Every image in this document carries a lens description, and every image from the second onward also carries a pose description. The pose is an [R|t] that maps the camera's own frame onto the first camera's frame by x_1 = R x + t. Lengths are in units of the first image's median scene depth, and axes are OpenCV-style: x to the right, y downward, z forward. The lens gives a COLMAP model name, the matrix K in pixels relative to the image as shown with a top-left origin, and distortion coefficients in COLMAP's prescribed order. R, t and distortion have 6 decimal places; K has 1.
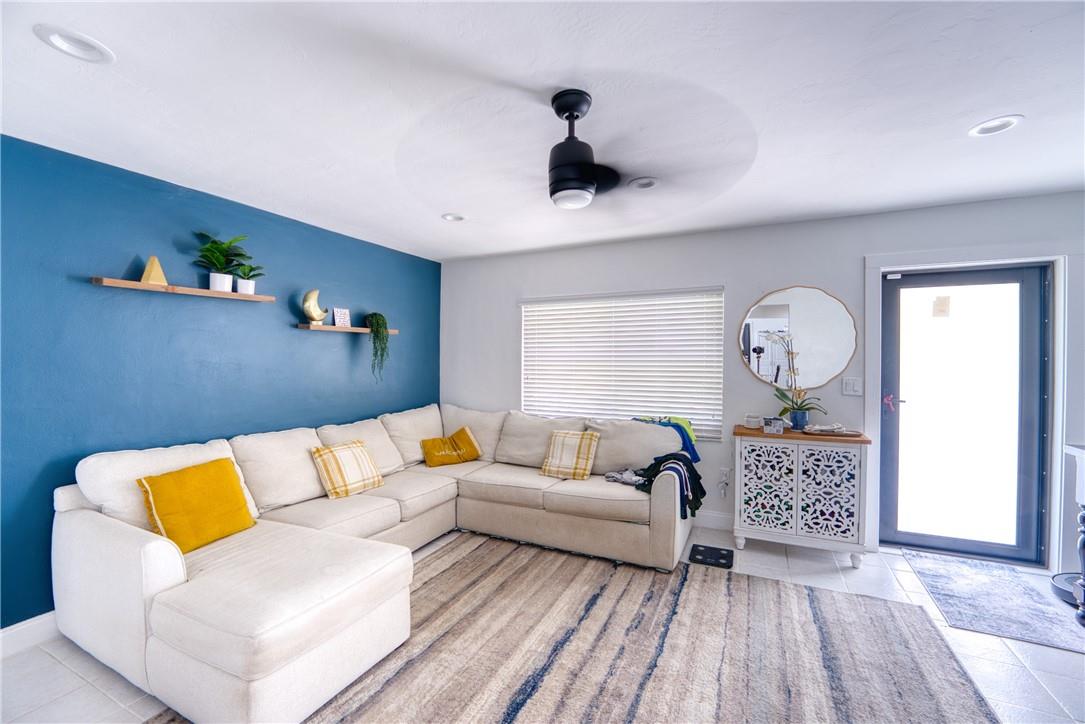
lens RADIAL K [[444.3, 0, 548.5], [0, 444.3, 361.4], [0, 0, 1]] dist [-0.009892, 0.000870]
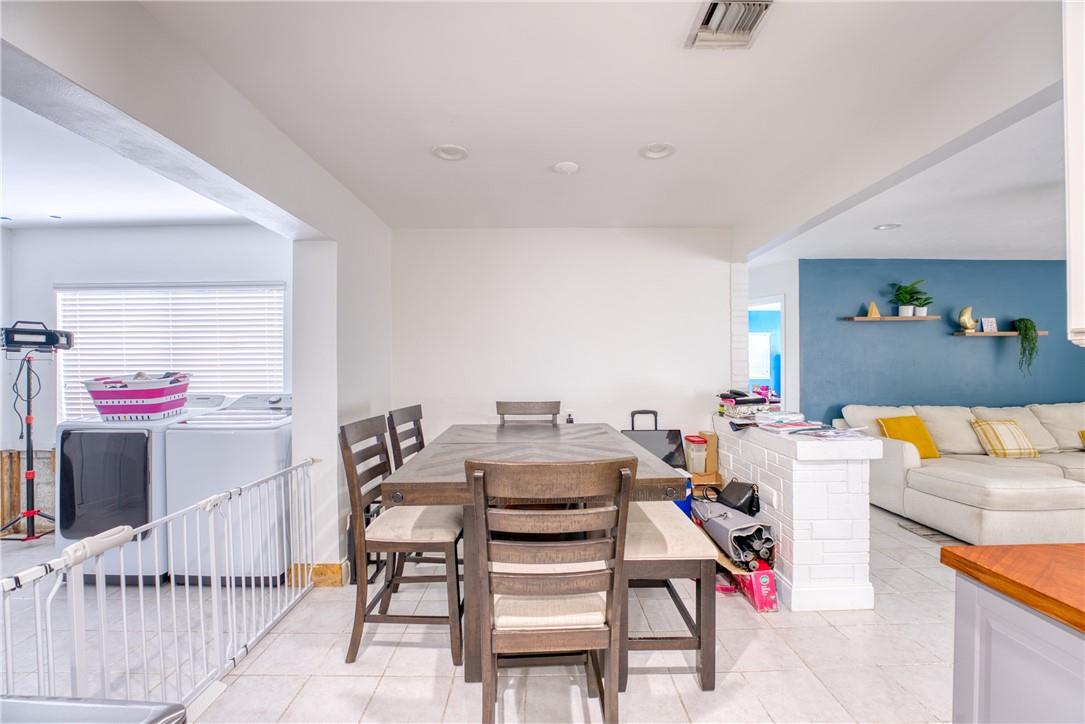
lens RADIAL K [[444.3, 0, 551.4], [0, 444.3, 369.7], [0, 0, 1]] dist [-0.009892, 0.000870]
pose [[0.446148, 0.002279, -0.894956, 0.136455], [0.000388, 0.999996, 0.002740, 0.033578], [0.894959, -0.001570, 0.446145, -0.891471]]
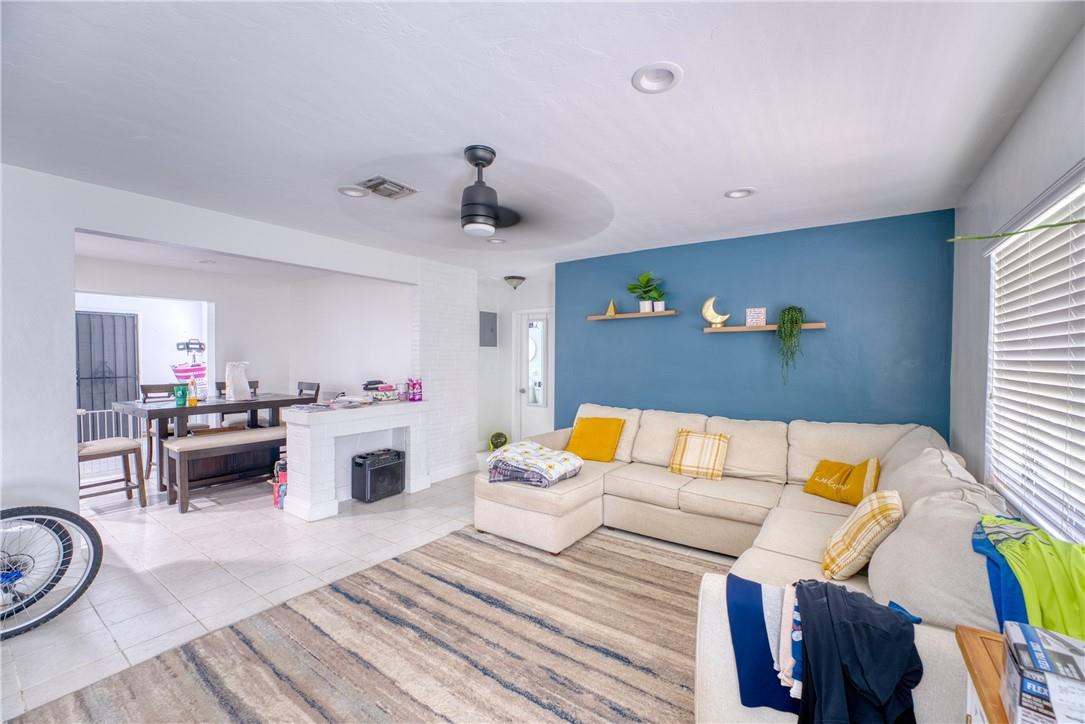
lens RADIAL K [[444.3, 0, 540.2], [0, 444.3, 366.2], [0, 0, 1]] dist [-0.009892, 0.000870]
pose [[-0.170683, 0.018434, -0.985154, 0.803844], [-0.010969, 0.999727, 0.020607, -0.001600], [0.985265, 0.014324, -0.170434, 0.883132]]
